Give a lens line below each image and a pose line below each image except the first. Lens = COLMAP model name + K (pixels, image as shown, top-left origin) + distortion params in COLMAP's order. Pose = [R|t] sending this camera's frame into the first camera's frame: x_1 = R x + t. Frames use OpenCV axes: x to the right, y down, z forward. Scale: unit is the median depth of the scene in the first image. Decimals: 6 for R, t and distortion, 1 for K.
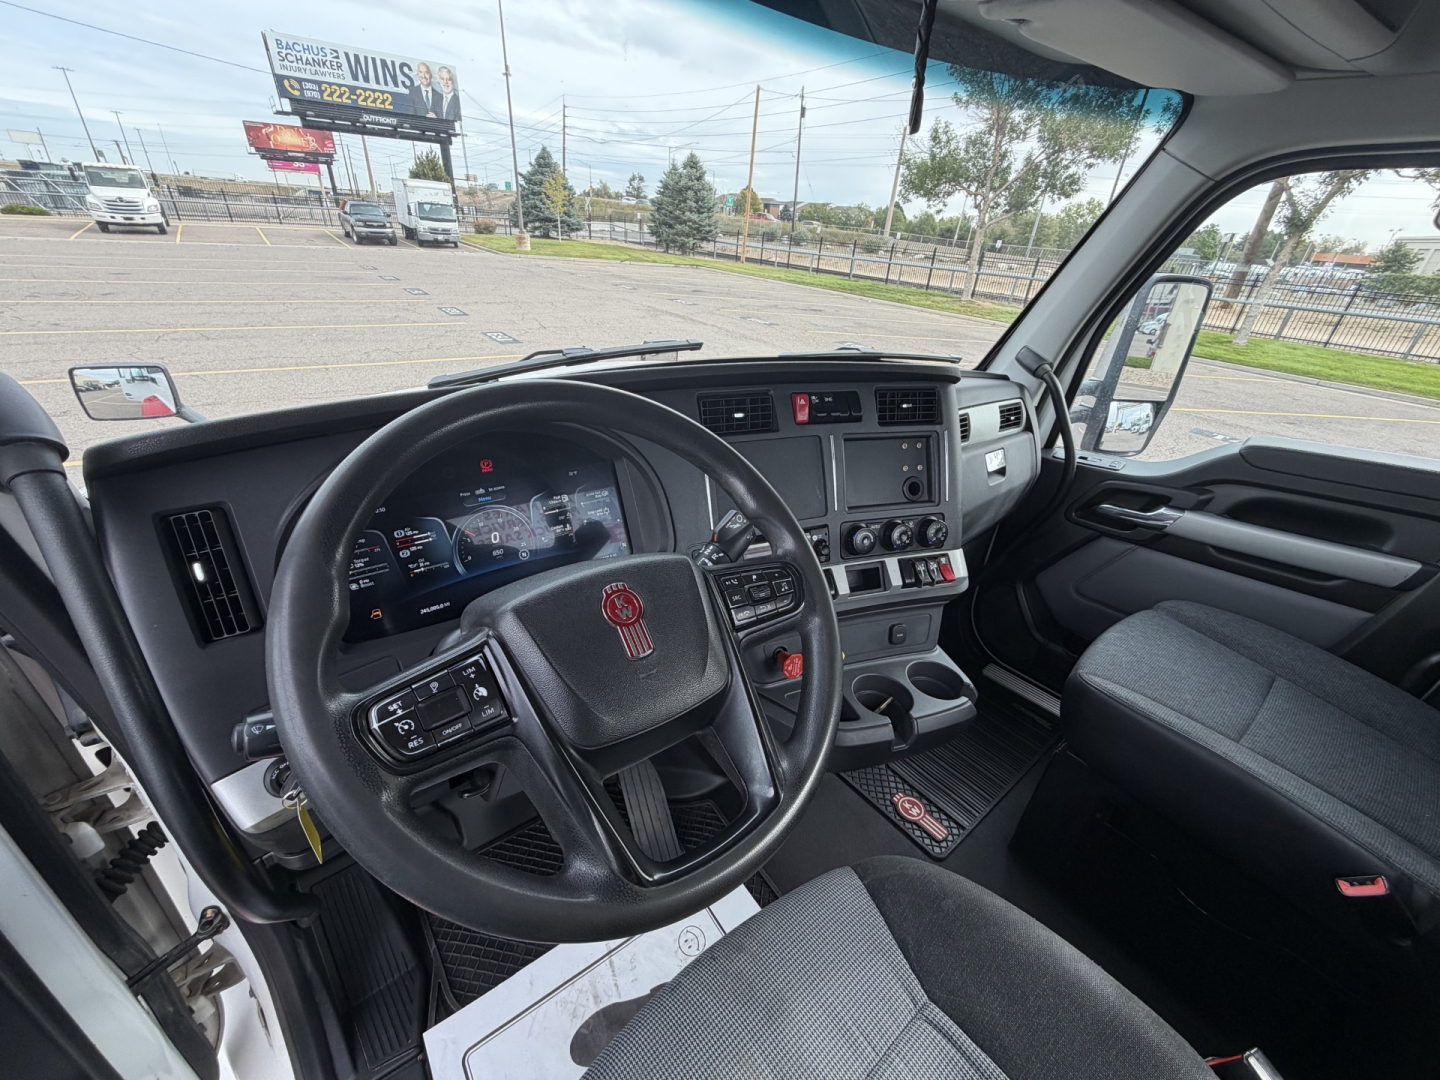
lens RADIAL K [[573.3, 0, 716.2], [0, 573.3, 539.9], [0, 0, 1]] dist [0.001491, -0.000089]
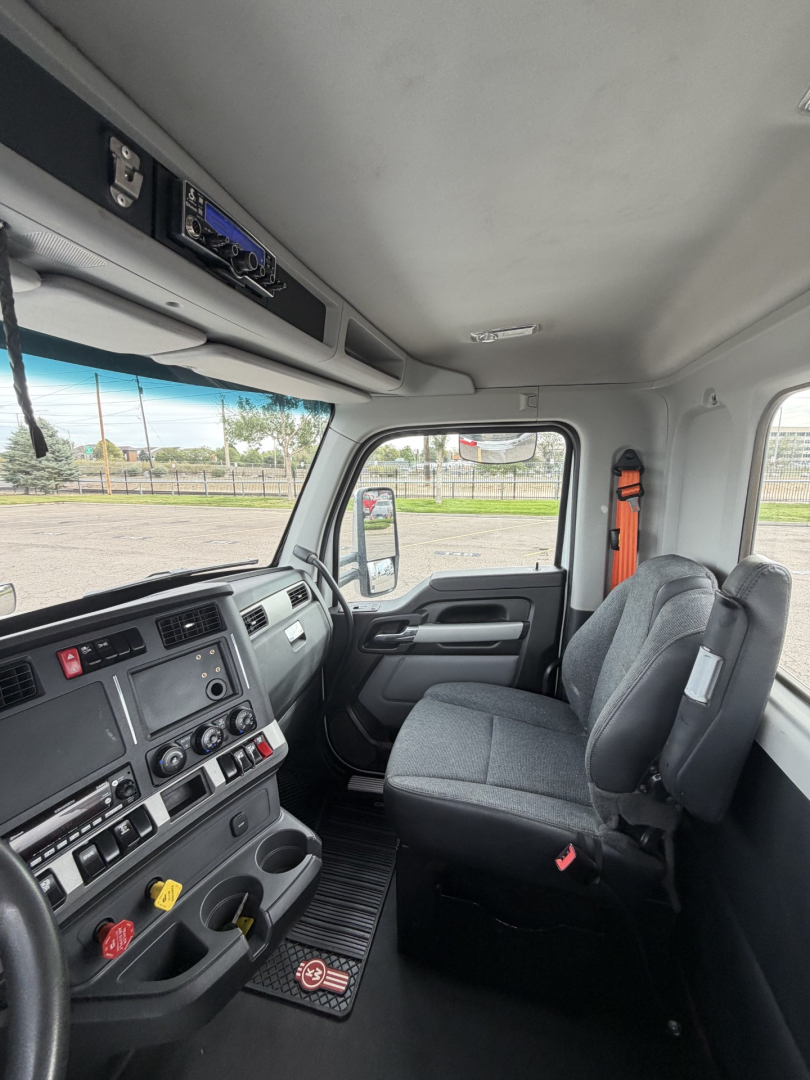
lens RADIAL K [[429.9, 0, 403.5], [0, 429.9, 537.1], [0, 0, 1]] dist [0.001491, -0.000089]
pose [[0.800439, -0.175147, 0.573254, 0.110378], [0.344366, 0.917149, -0.200624, -0.036632], [-0.490621, 0.357996, 0.794437, 0.001862]]
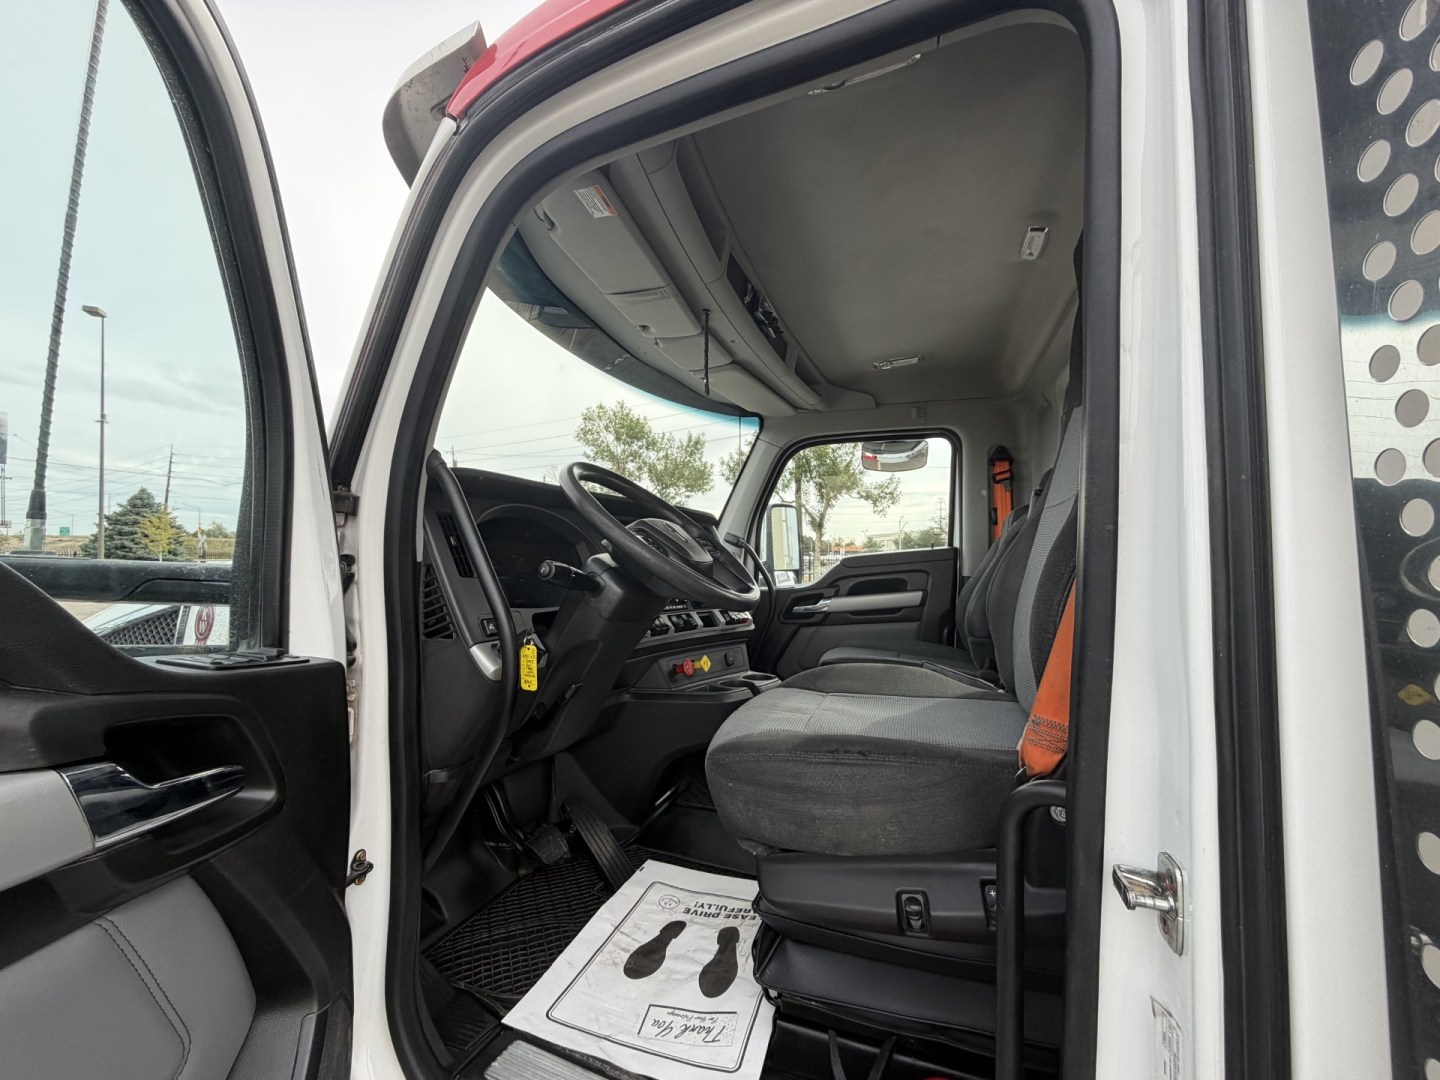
lens RADIAL K [[573.3, 0, 716.2], [0, 573.3, 539.9], [0, 0, 1]] dist [0.001491, -0.000089]
pose [[0.849981, -0.050663, 0.524372, -0.317449], [0.302097, 0.862322, -0.406371, 0.298871], [-0.431590, 0.503819, 0.748262, -0.217714]]
